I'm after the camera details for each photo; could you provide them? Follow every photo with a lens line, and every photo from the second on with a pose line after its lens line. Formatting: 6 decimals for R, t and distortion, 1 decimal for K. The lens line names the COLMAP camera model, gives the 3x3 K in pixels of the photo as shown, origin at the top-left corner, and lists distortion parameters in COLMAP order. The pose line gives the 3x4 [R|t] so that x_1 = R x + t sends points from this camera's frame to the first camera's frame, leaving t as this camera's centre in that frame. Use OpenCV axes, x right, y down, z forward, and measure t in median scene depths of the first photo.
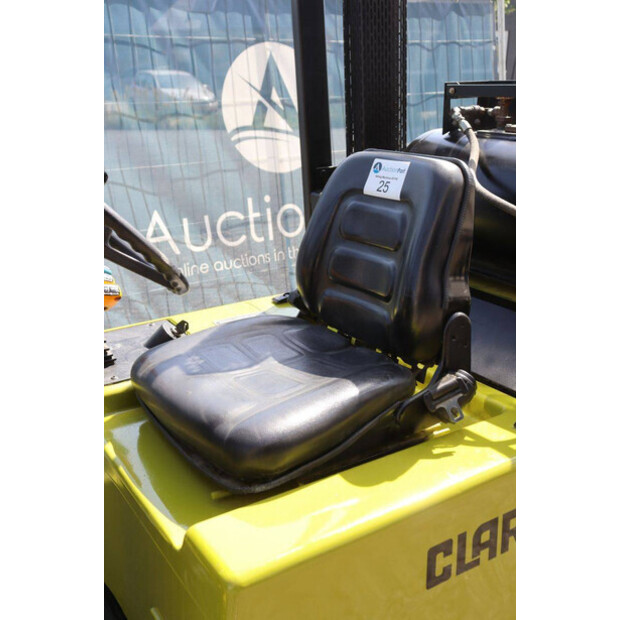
lens RADIAL K [[649.5, 0, 276.5], [0, 649.5, 293.7], [0, 0, 1]] dist [-0.009867, 0.001125]
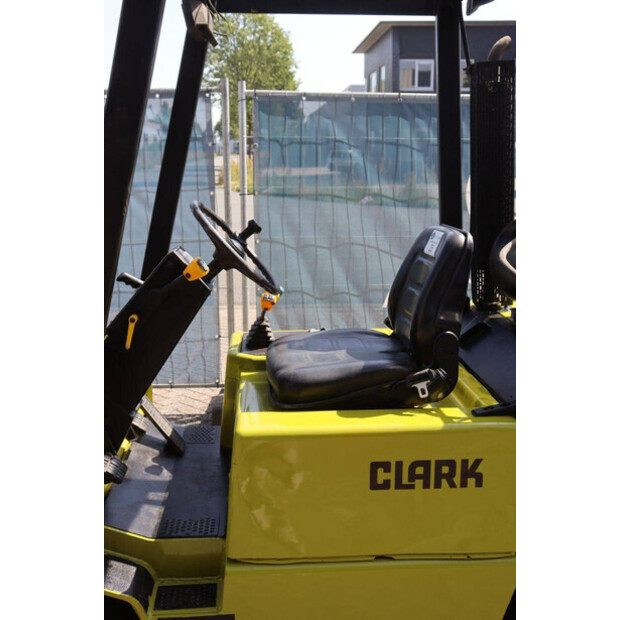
lens RADIAL K [[602.5, 0, 309.0], [0, 602.5, 290.0], [0, 0, 1]] dist [-0.037764, 0.023524]
pose [[0.887903, 0.099813, -0.449072, 0.674766], [-0.150405, 0.985516, -0.078334, 0.101469], [0.434749, 0.137096, 0.890055, -0.433430]]
